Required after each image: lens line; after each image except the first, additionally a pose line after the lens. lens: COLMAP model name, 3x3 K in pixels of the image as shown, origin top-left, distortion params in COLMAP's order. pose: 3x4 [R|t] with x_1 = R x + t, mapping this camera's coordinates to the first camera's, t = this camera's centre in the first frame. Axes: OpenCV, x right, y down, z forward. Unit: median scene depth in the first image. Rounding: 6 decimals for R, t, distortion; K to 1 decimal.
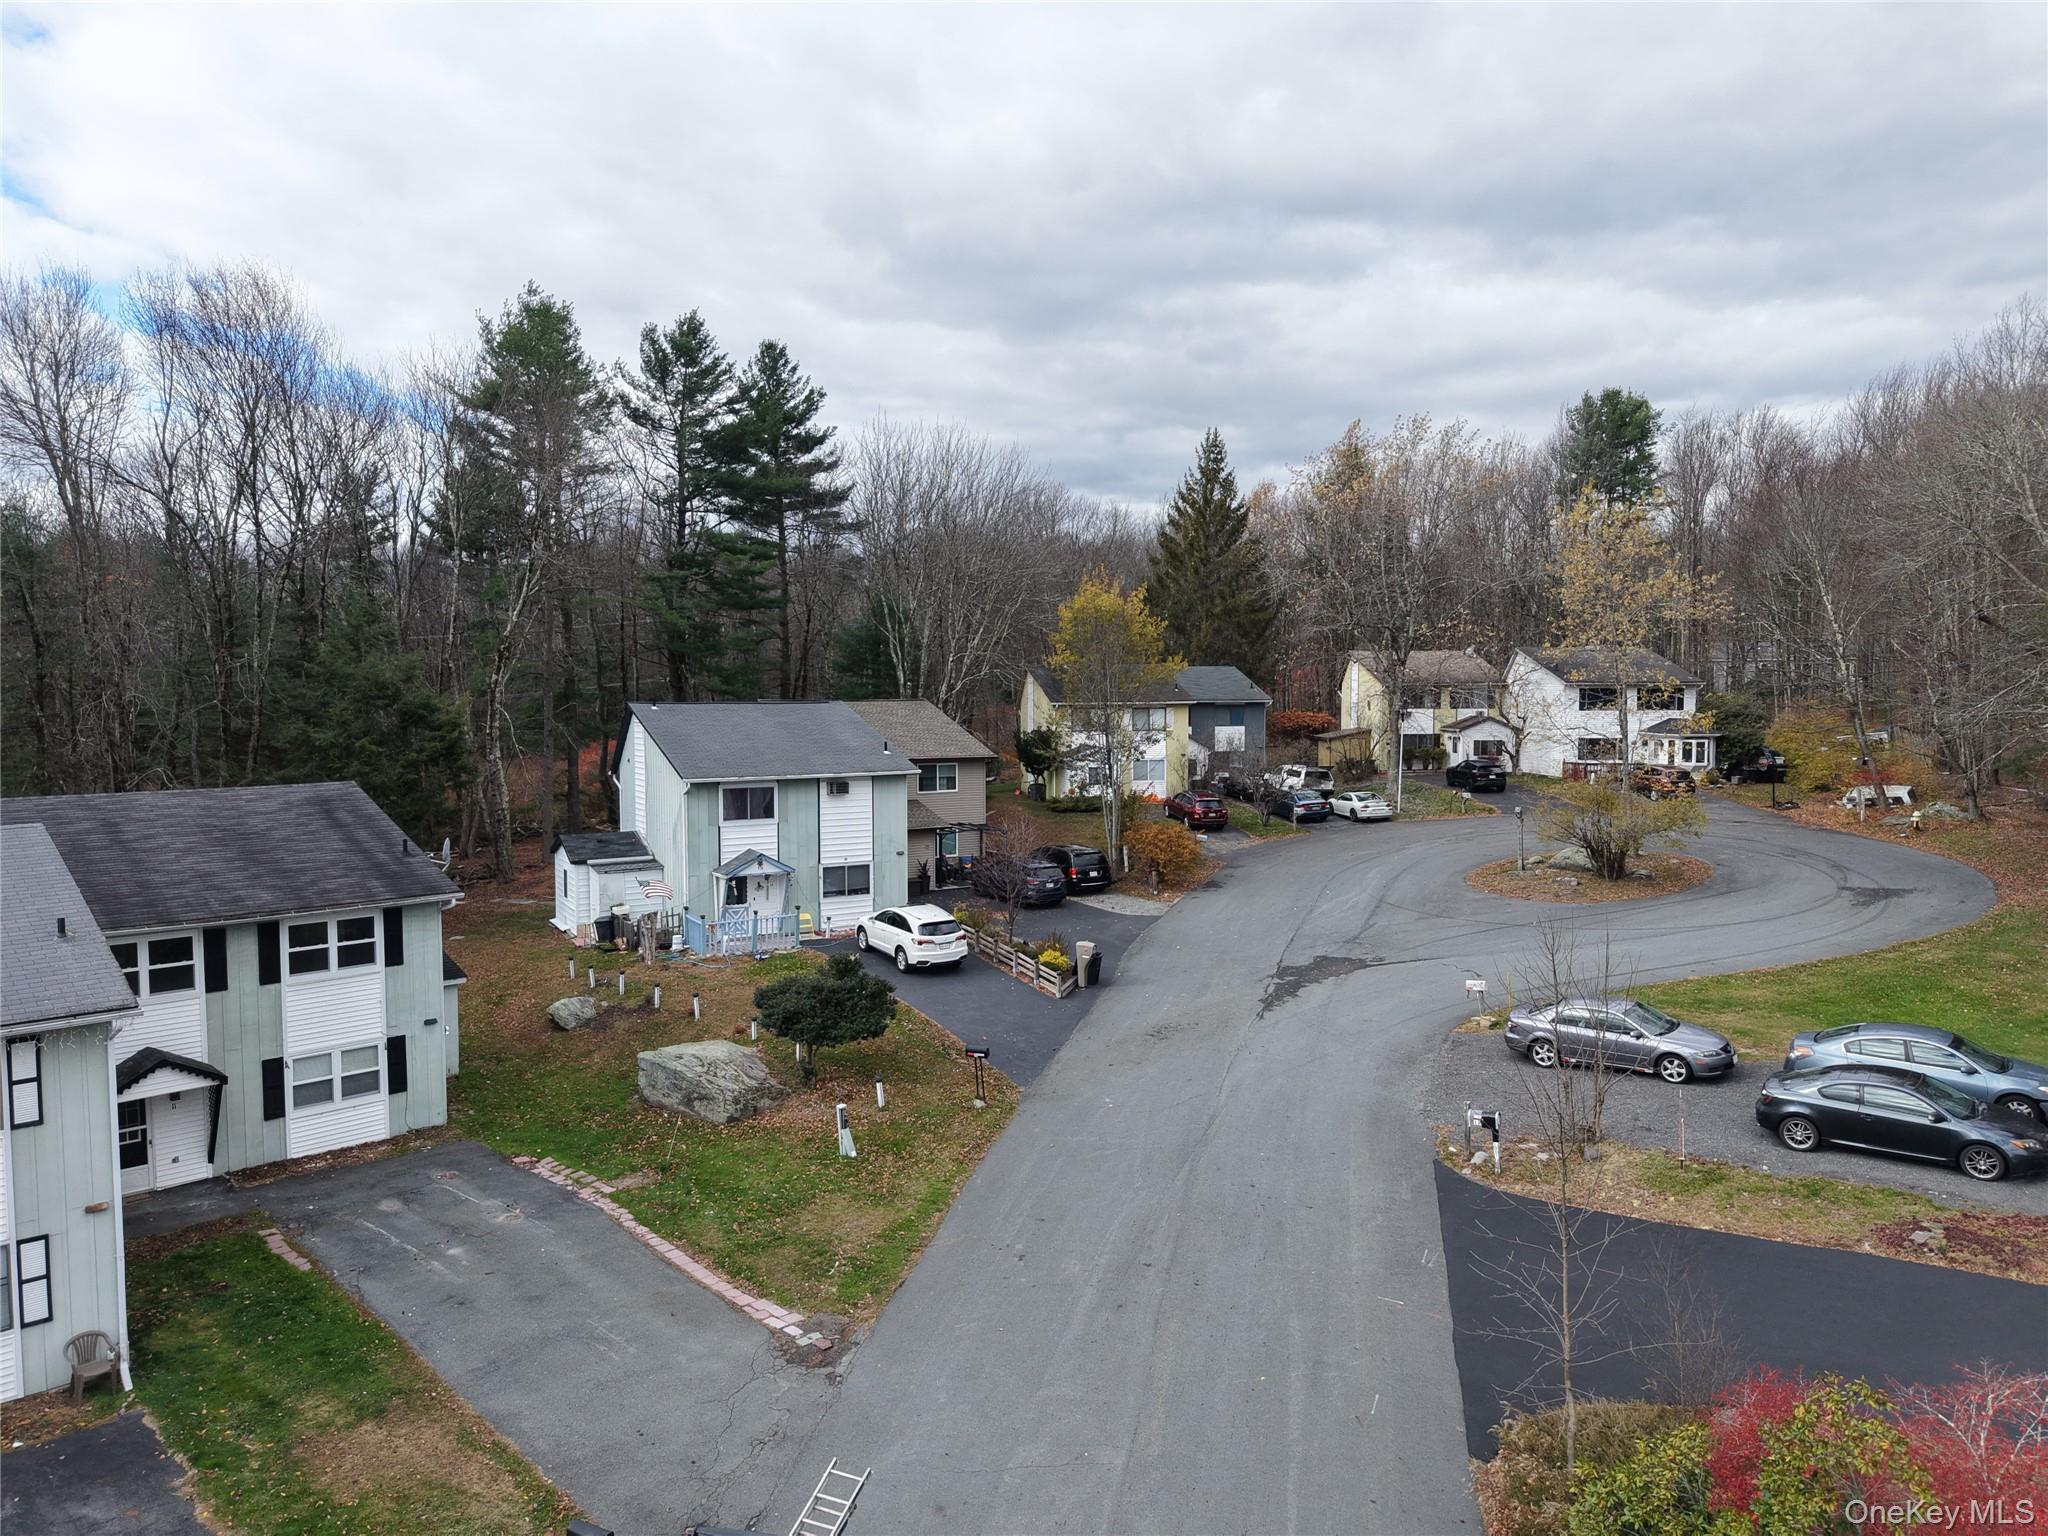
lens RADIAL K [[1391.5, 0, 1031.4], [0, 1391.5, 768.0], [0, 0, 1]] dist [0.013282, -0.010740]
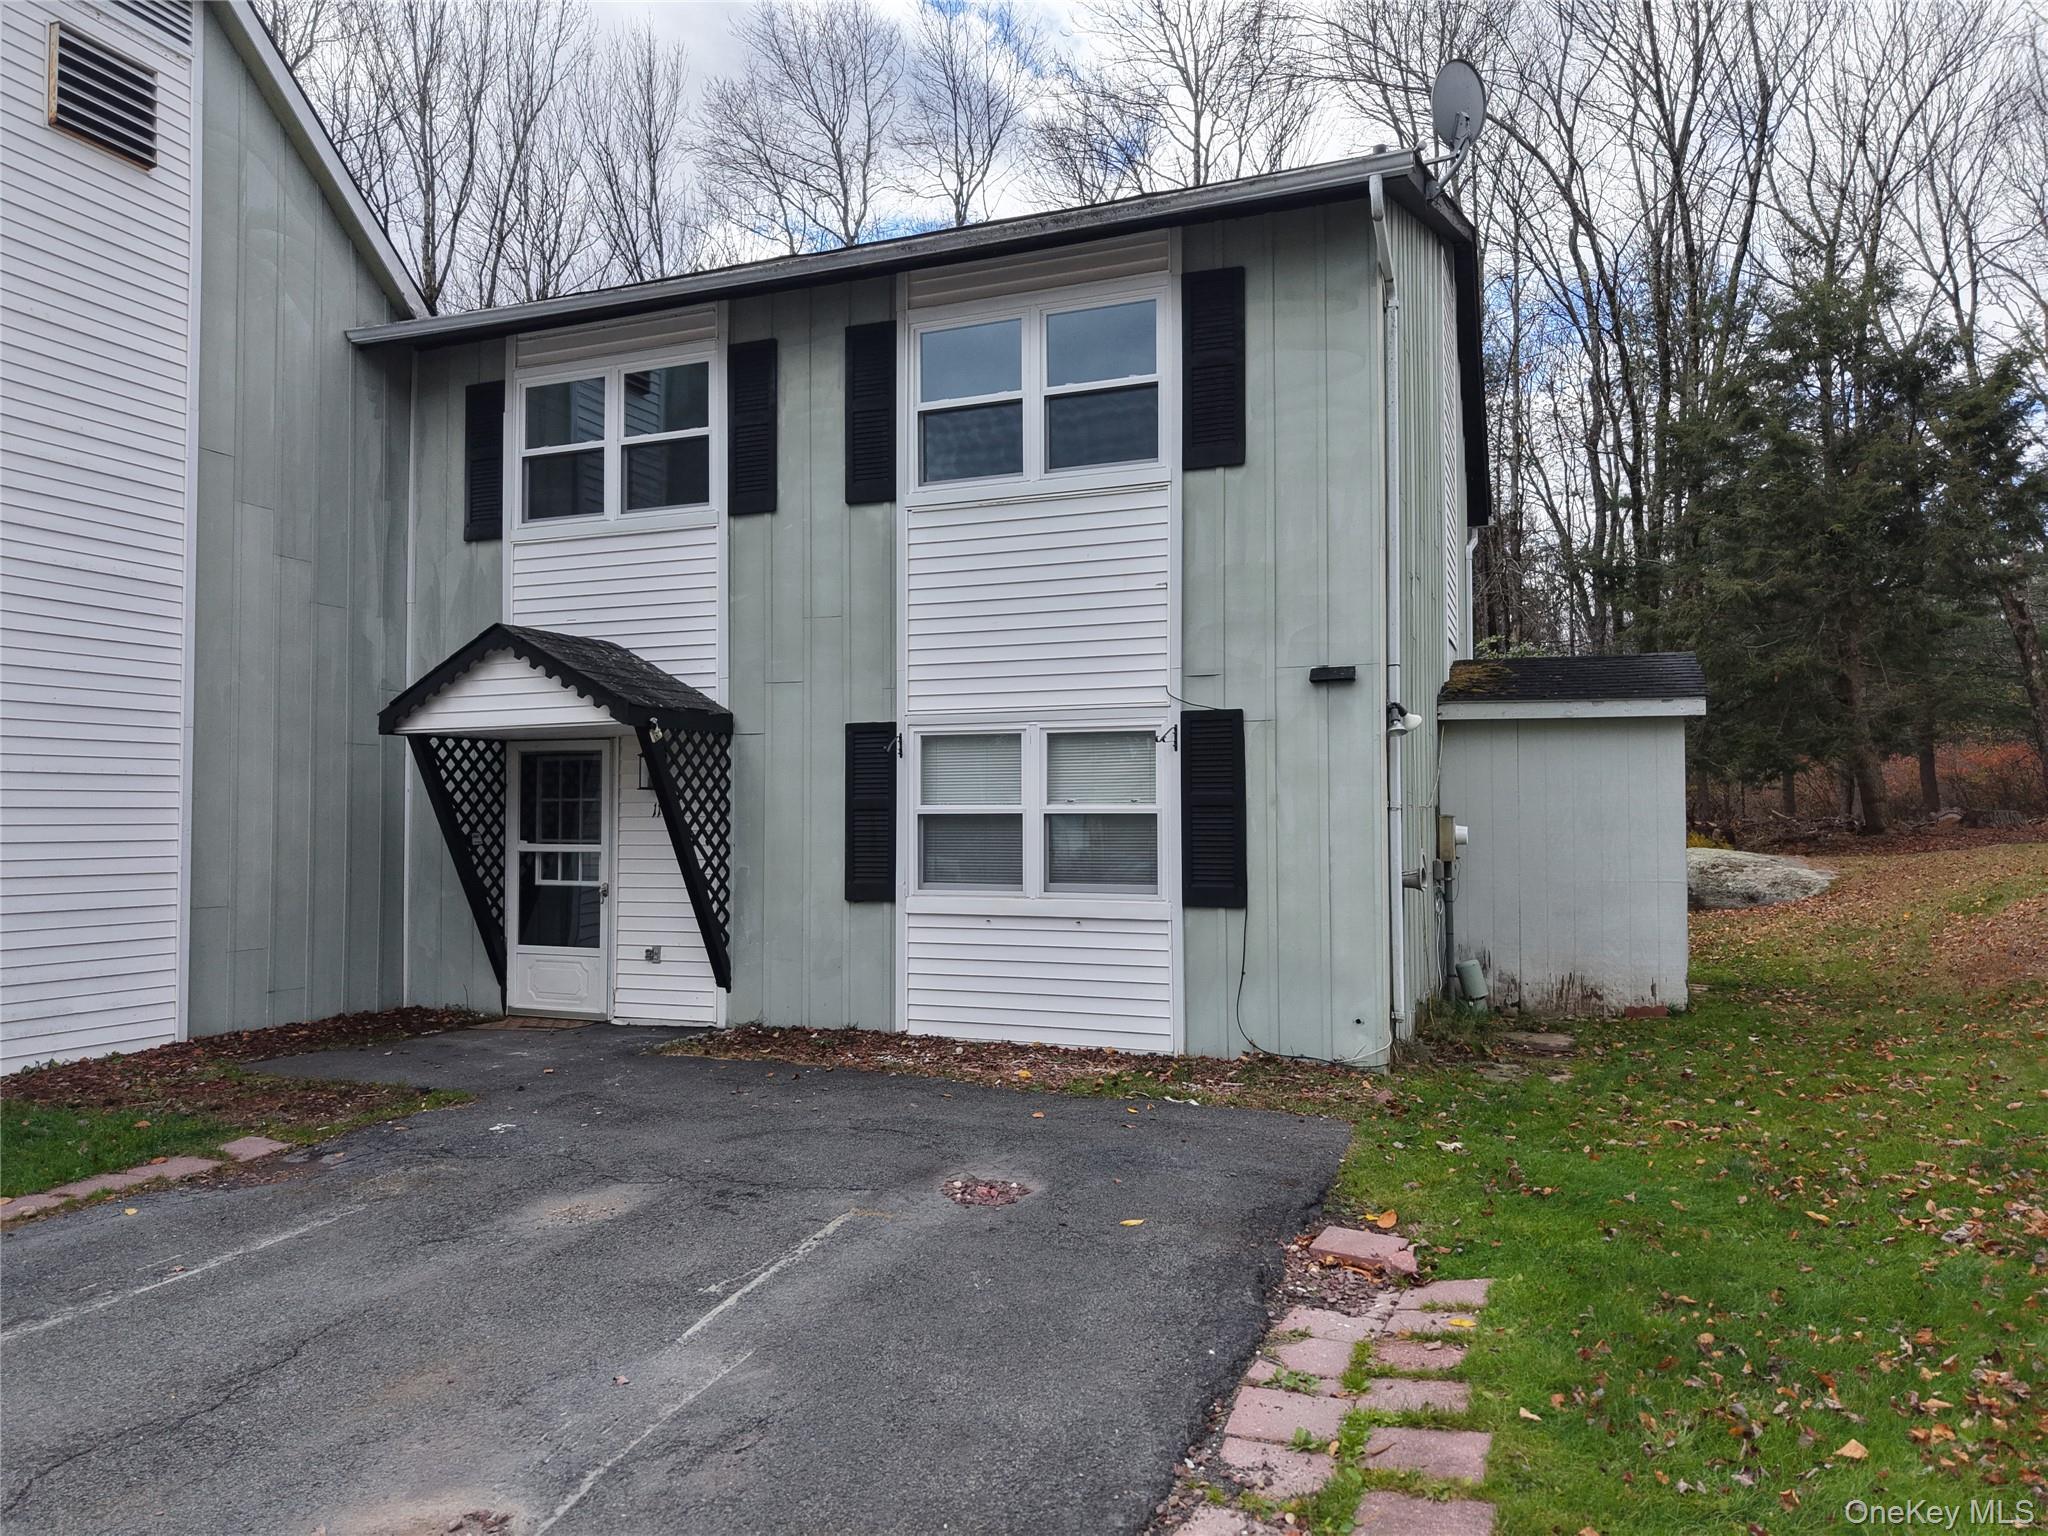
lens RADIAL K [[1391.5, 0, 1025.8], [0, 1391.5, 782.4], [0, 0, 1]] dist [0.013282, -0.010740]
pose [[0.394006, -0.016580, -0.918958, -0.216214], [-0.049196, 0.998024, -0.039100, 0.233364], [0.917790, 0.060615, 0.392412, 0.899953]]
